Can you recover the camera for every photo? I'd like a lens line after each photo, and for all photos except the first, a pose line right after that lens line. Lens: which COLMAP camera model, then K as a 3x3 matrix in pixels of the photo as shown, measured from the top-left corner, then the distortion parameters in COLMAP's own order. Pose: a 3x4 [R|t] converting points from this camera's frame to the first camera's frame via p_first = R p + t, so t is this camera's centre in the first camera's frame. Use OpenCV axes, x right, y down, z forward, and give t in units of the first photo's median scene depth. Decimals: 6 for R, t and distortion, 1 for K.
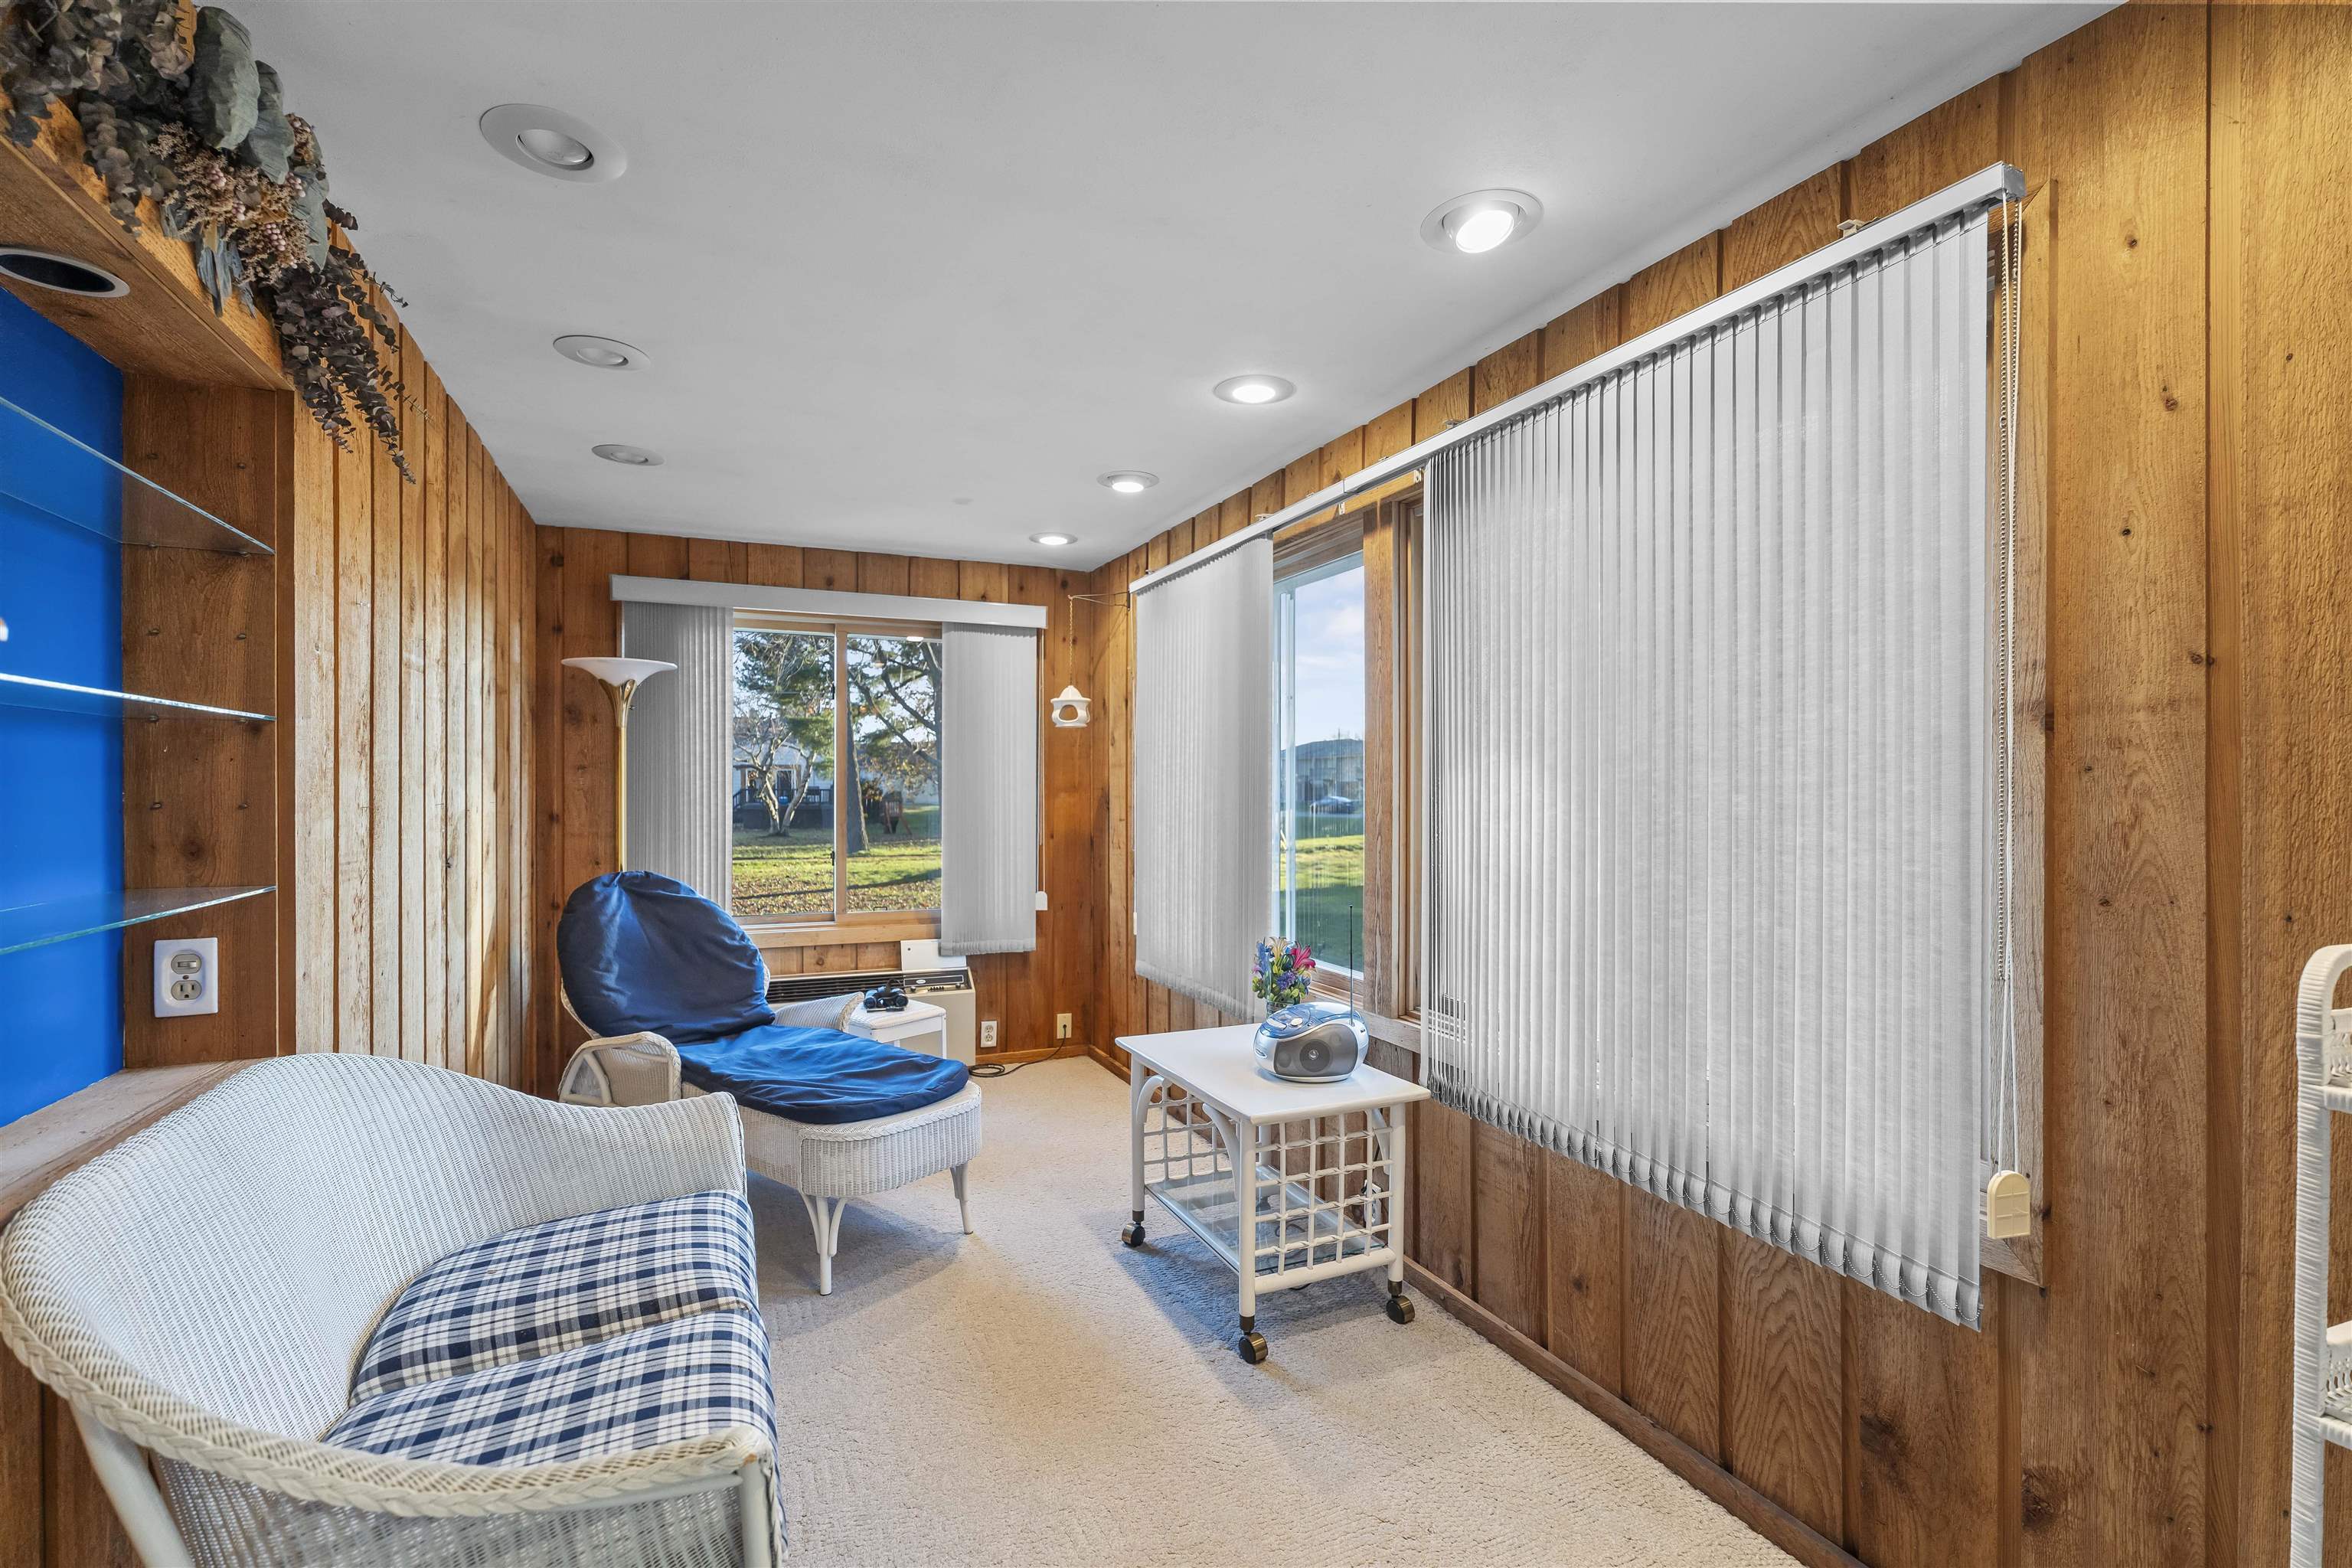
lens RADIAL K [[1052.1, 0, 1168.1], [0, 1052.1, 782.8], [0, 0, 1]] dist [0.003147, -0.000081]
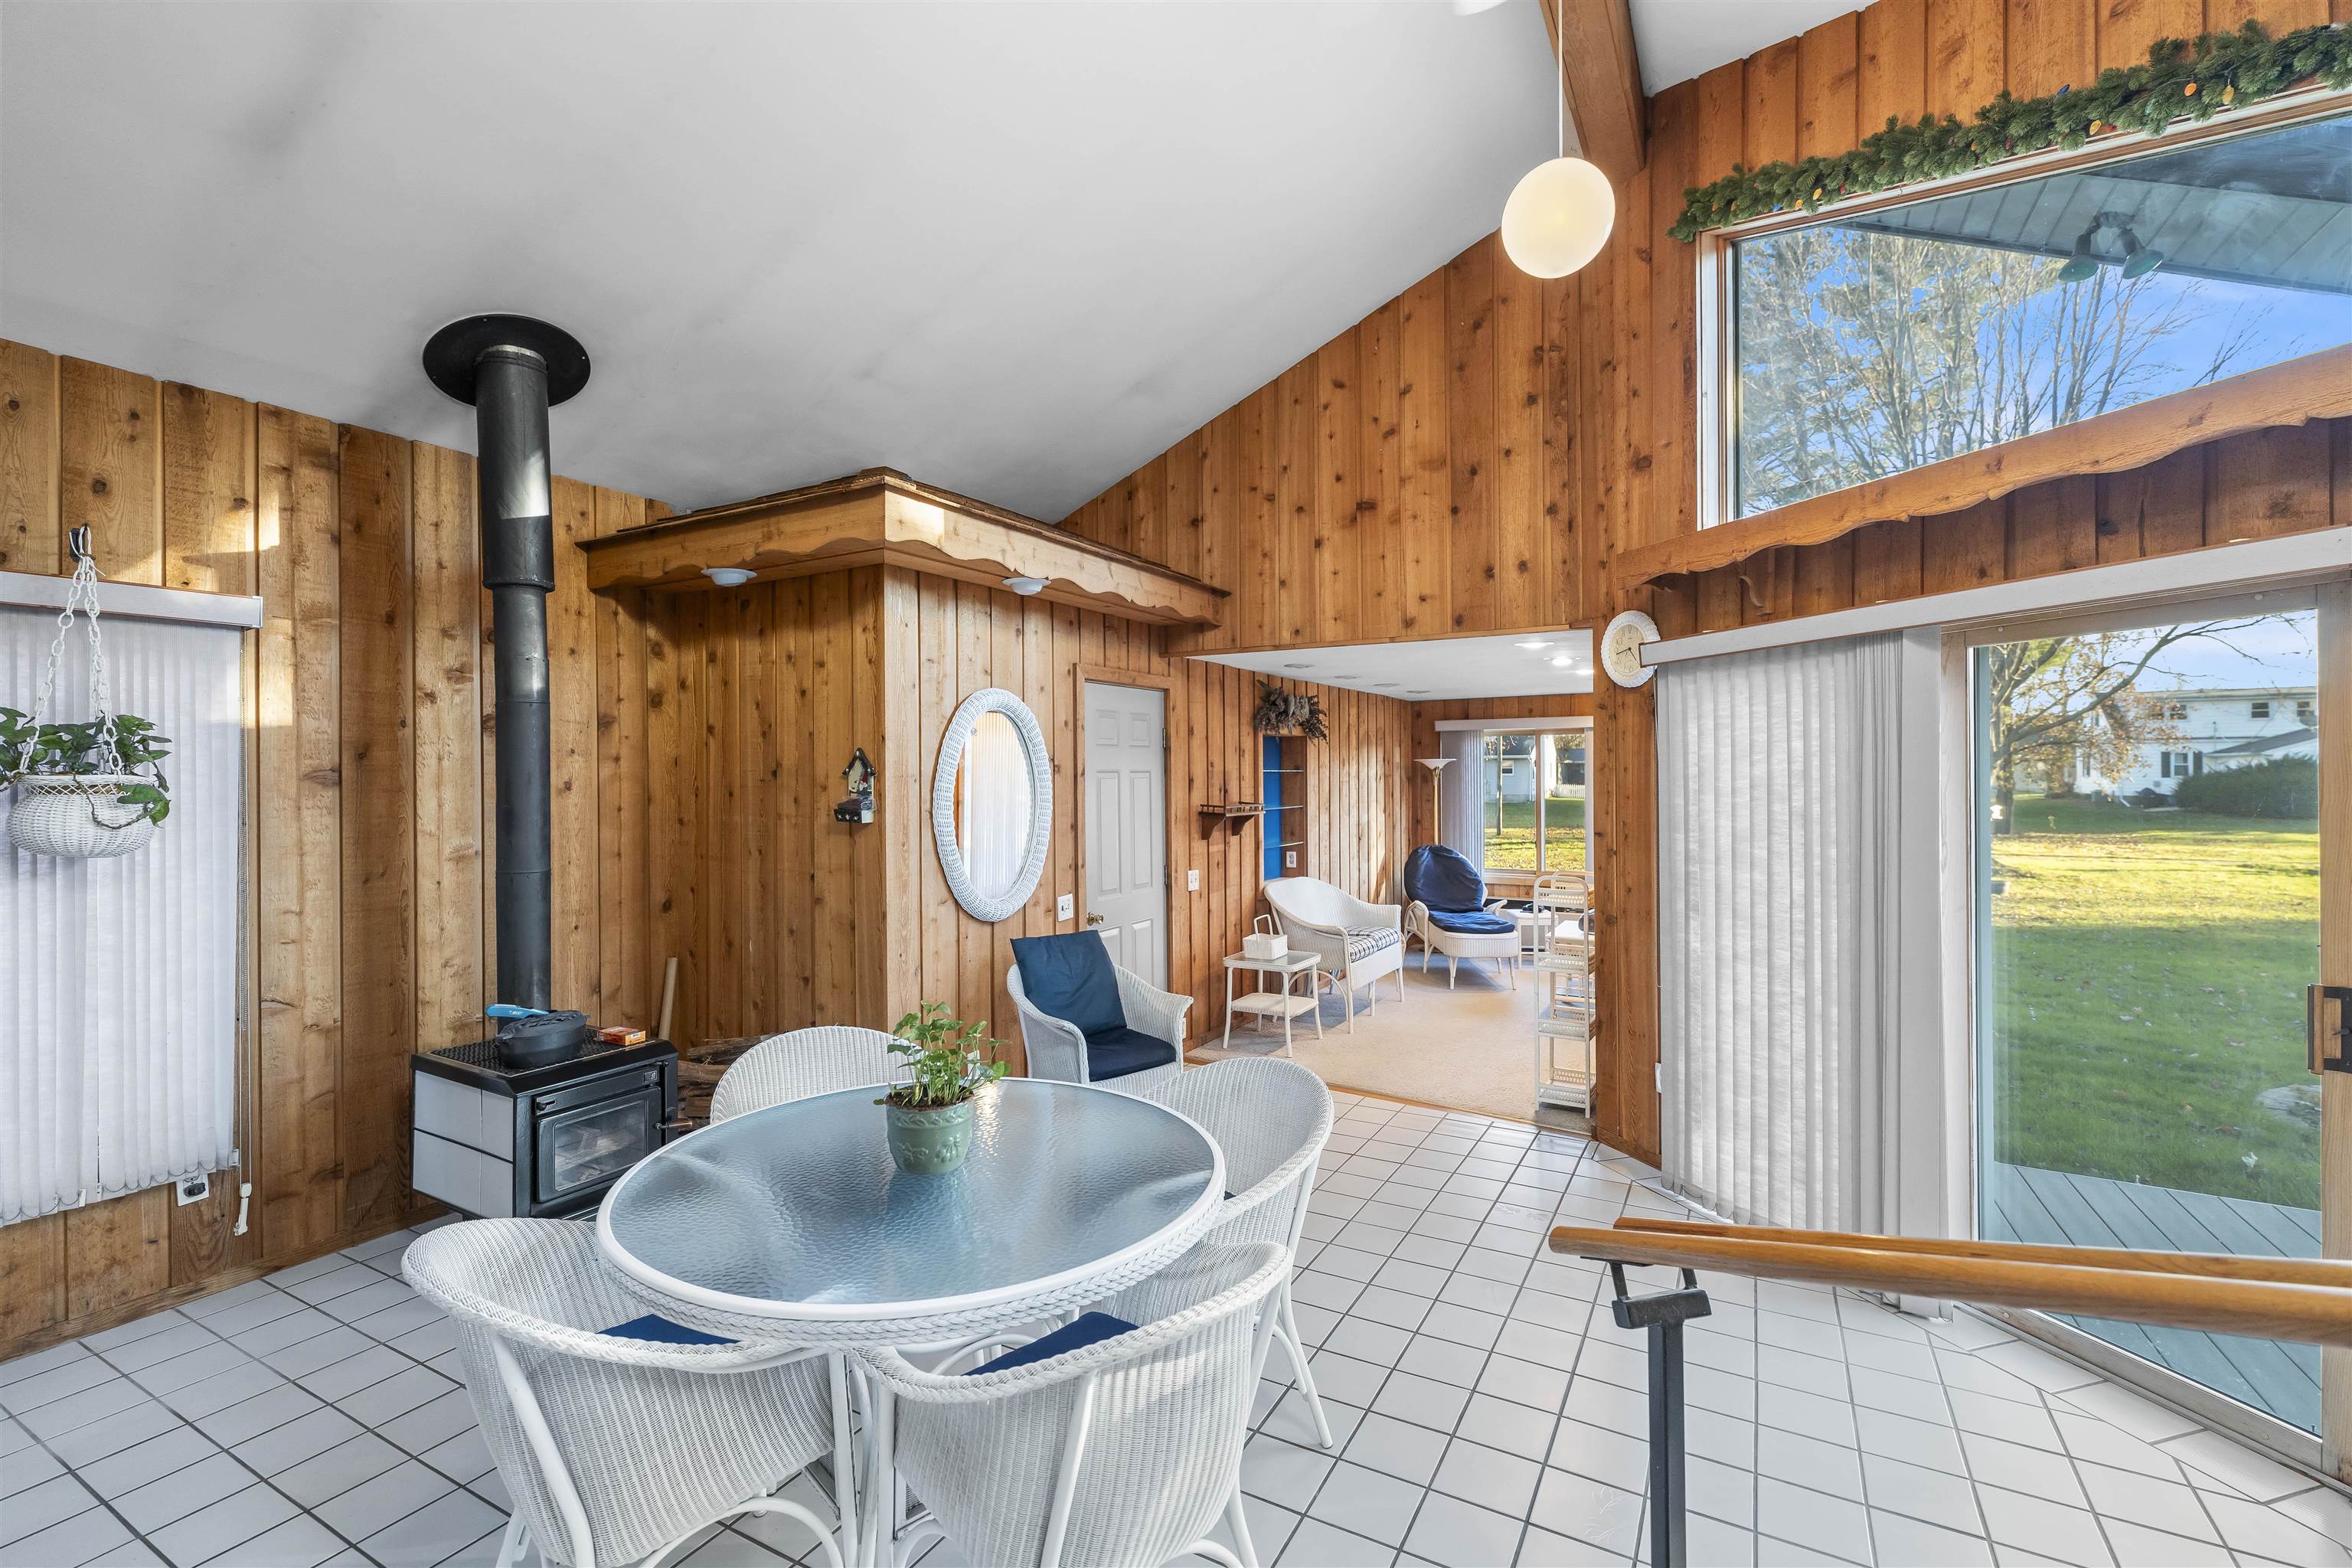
lens RADIAL K [[1052.1, 0, 1172.5], [0, 1052.1, 773.2], [0, 0, 1]] dist [0.003147, -0.000081]
pose [[0.601883, -0.001150, -0.798584, 1.295041], [0.006266, 0.999975, 0.003283, -0.115309], [0.798560, -0.006980, 0.601875, -1.164867]]
